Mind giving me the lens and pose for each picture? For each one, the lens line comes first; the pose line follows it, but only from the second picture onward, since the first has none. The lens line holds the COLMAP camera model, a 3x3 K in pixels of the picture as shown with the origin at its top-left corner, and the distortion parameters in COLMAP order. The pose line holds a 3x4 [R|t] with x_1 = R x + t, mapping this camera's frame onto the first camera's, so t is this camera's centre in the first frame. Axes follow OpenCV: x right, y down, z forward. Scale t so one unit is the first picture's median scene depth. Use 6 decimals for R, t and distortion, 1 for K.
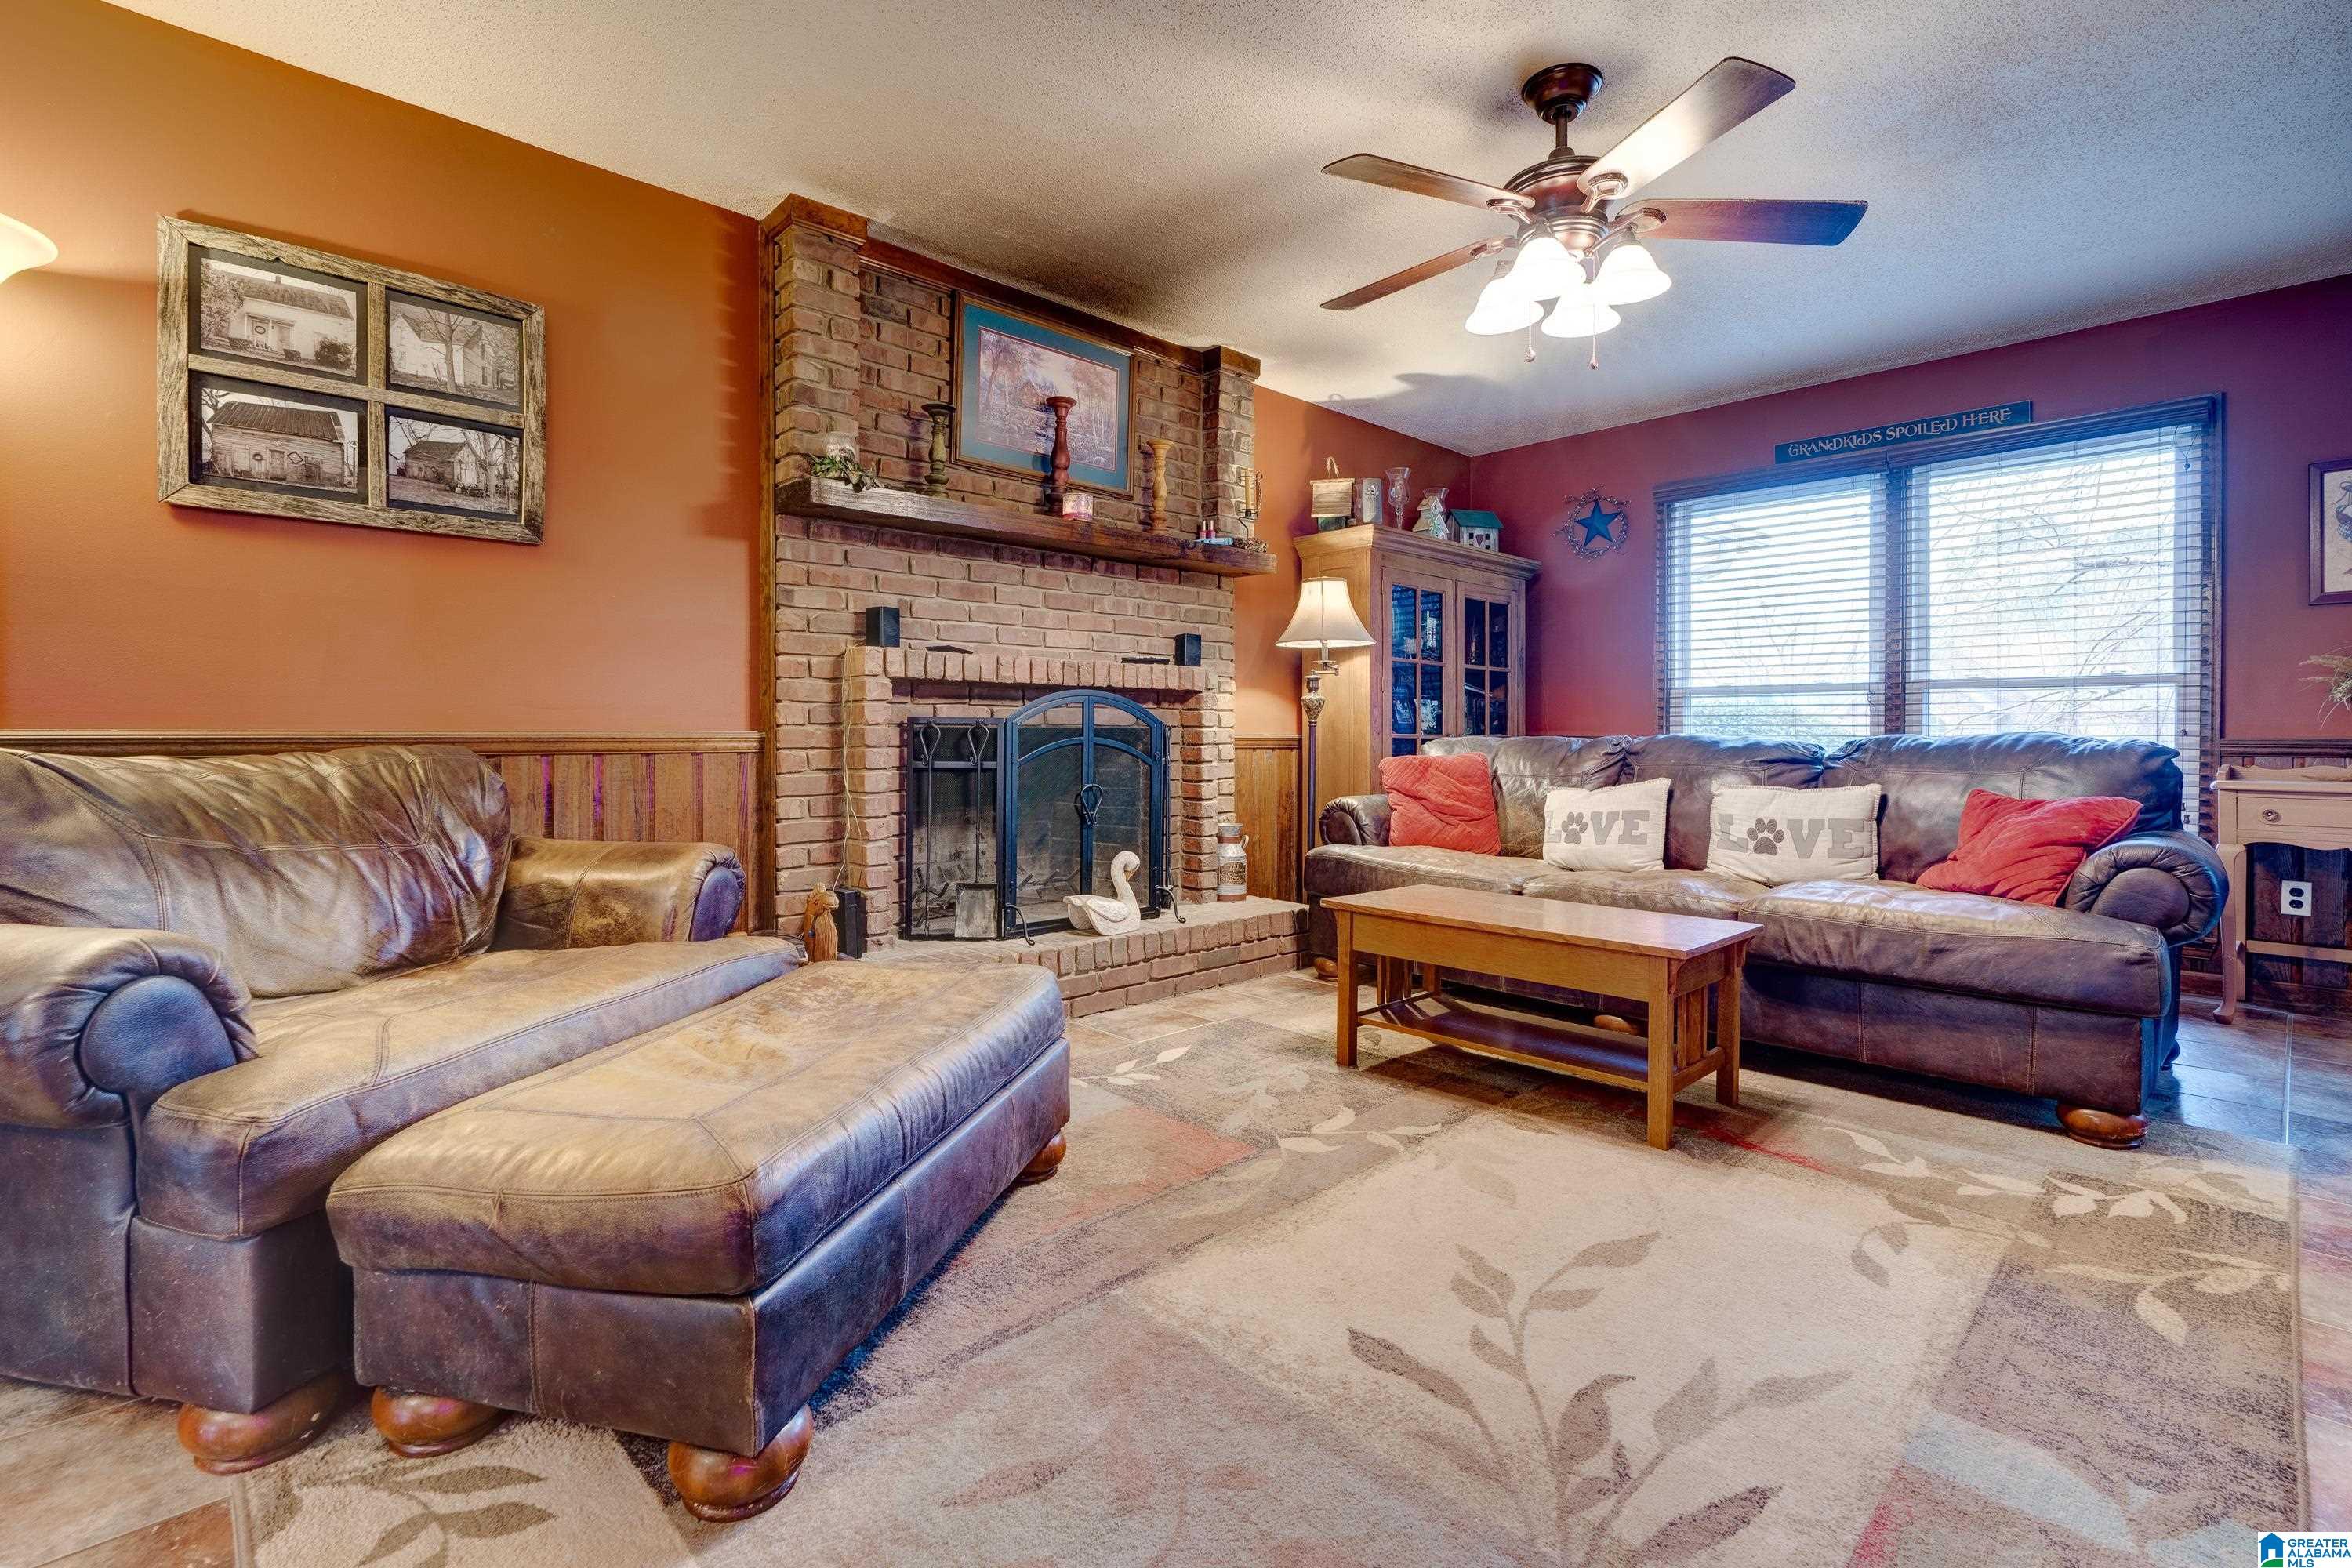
lens RADIAL K [[1072.1, 0, 1186.5], [0, 1072.1, 746.3], [0, 0, 1]] dist [-0.010905, 0.003972]
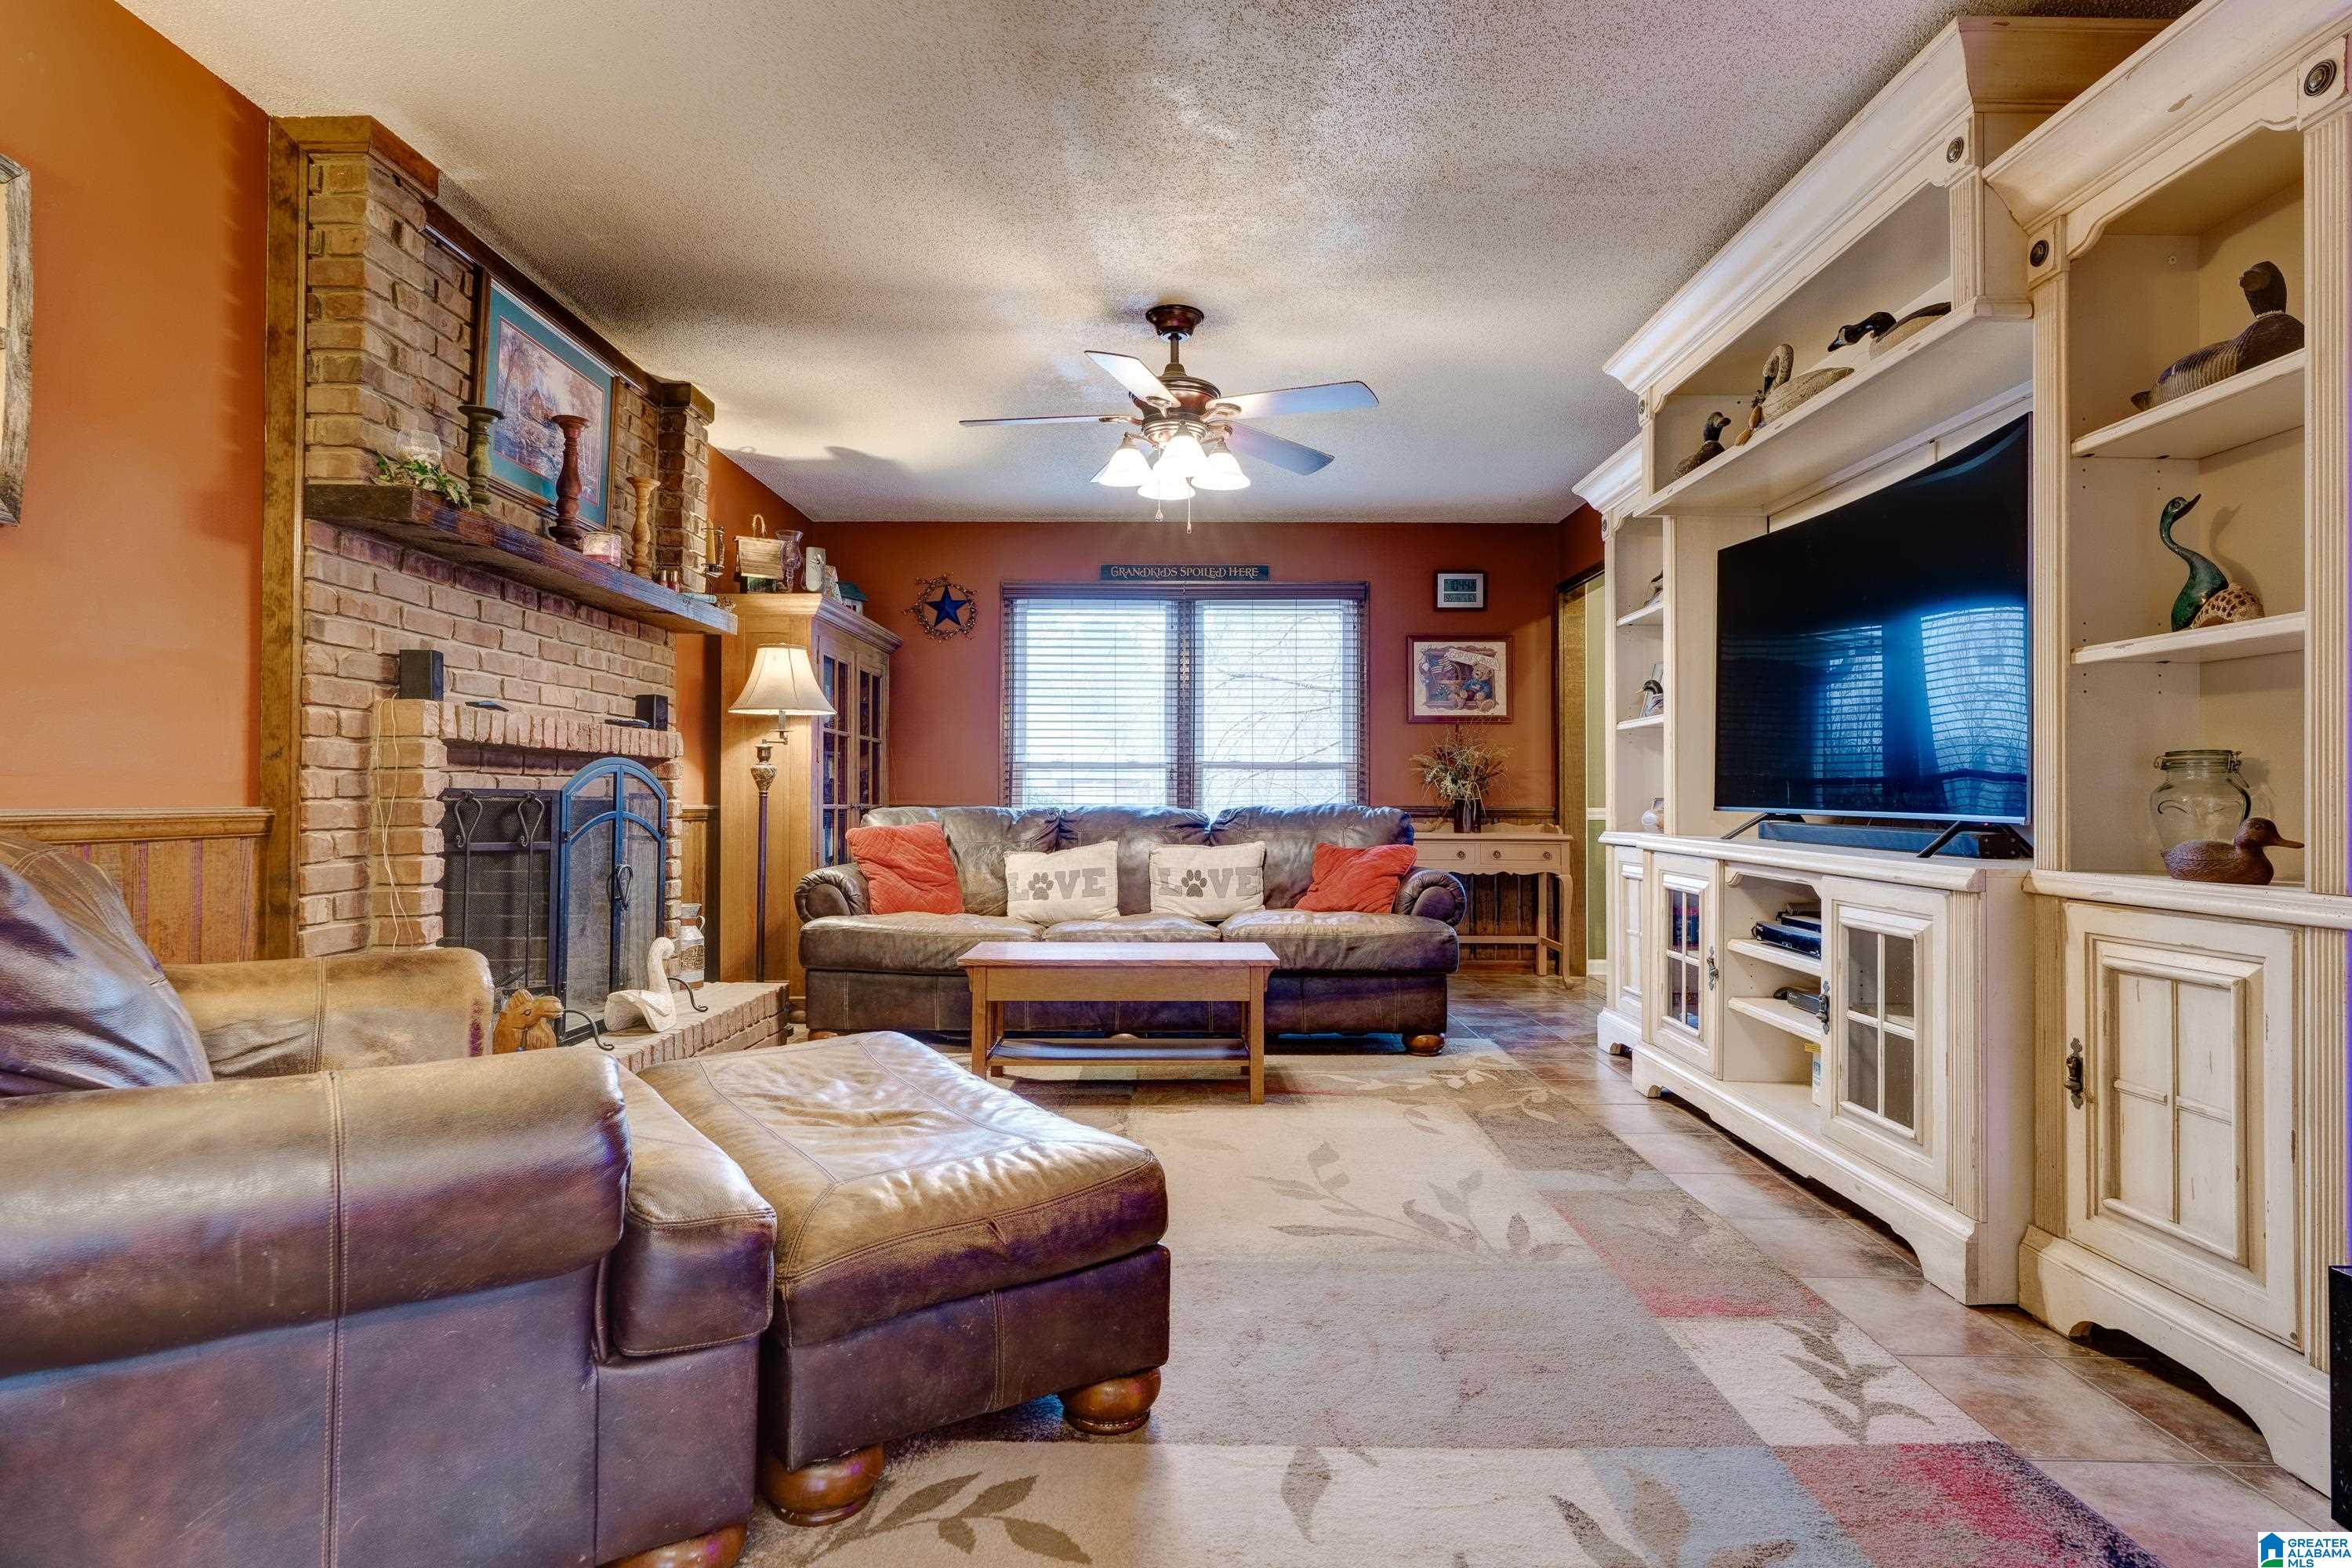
lens RADIAL K [[1215.3, 0, 1181.9], [0, 1215.3, 784.4], [0, 0, 1]] dist [-0.002281, 0.004392]
pose [[0.695154, 0.007881, 0.718818, -0.519304], [0.008141, 0.999789, -0.018835, -0.008601], [-0.718815, 0.018945, 0.694943, -0.027280]]
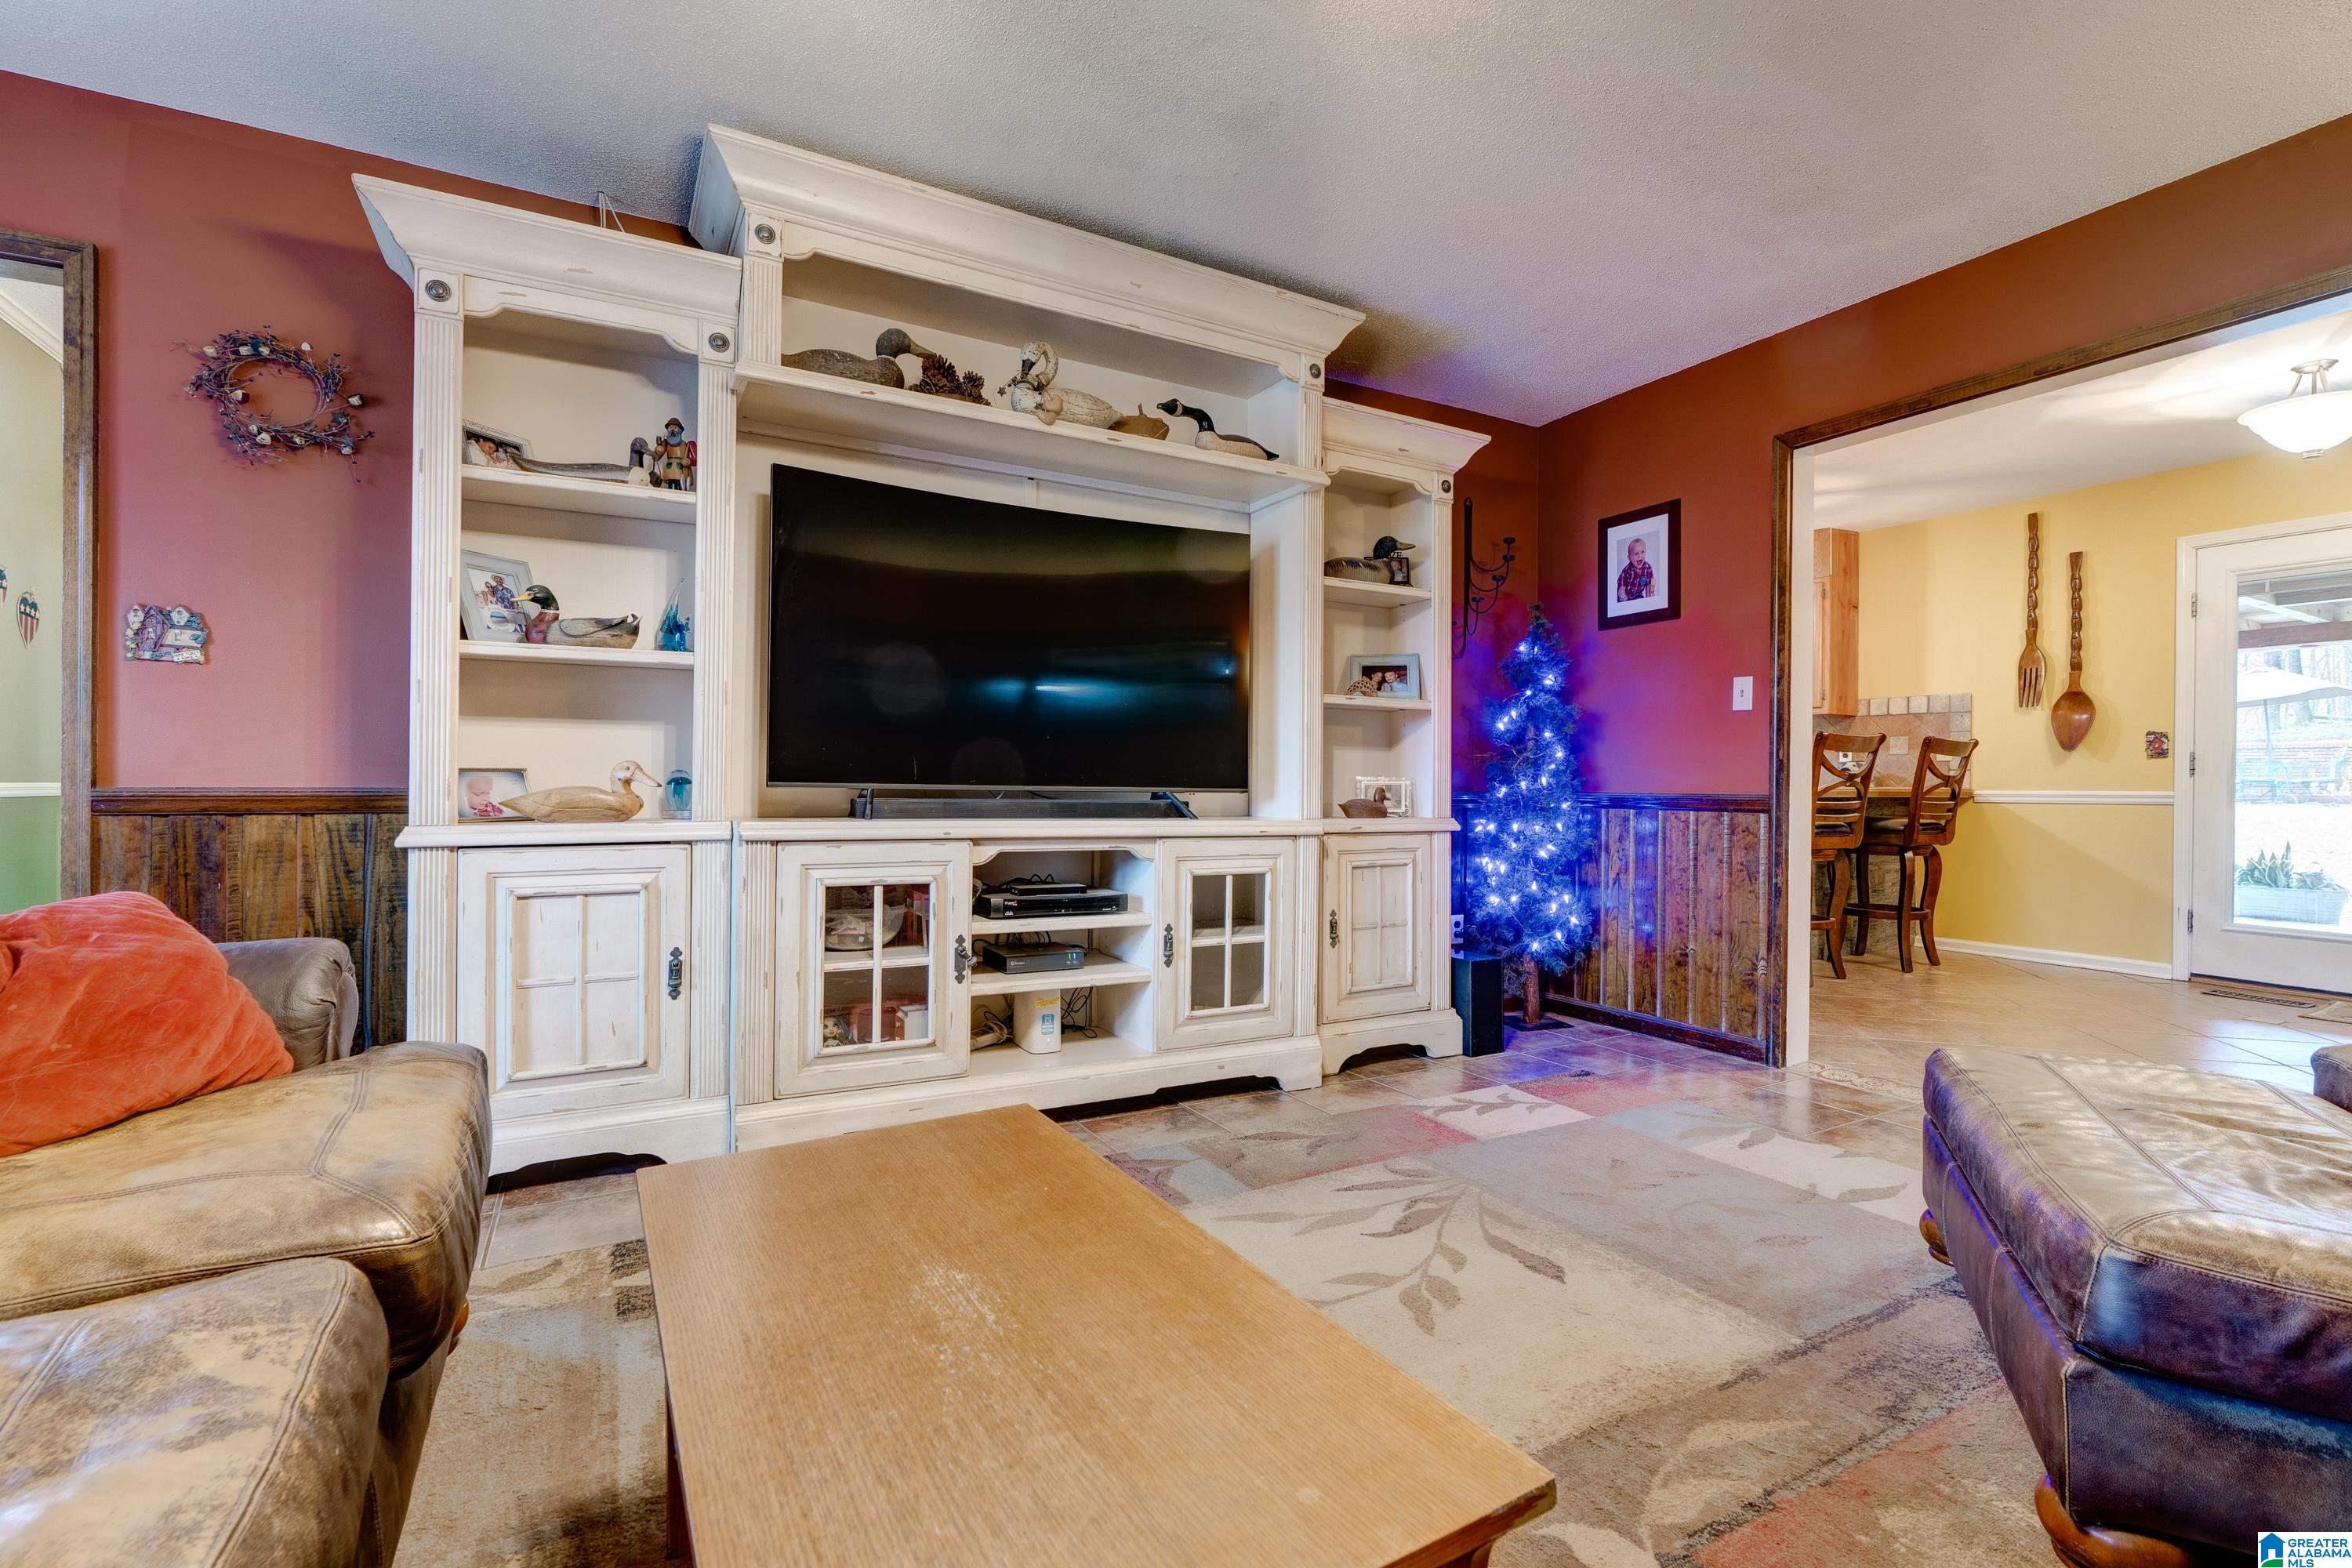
lens RADIAL K [[1072.1, 0, 1178.5], [0, 1072.1, 781.6], [0, 0, 1]] dist [-0.010905, 0.003972]
pose [[-0.965696, -0.012219, 0.259389, 0.126161], [-0.008365, 0.999838, 0.015957, -0.020722], [-0.259542, 0.013239, -0.965641, 1.075189]]
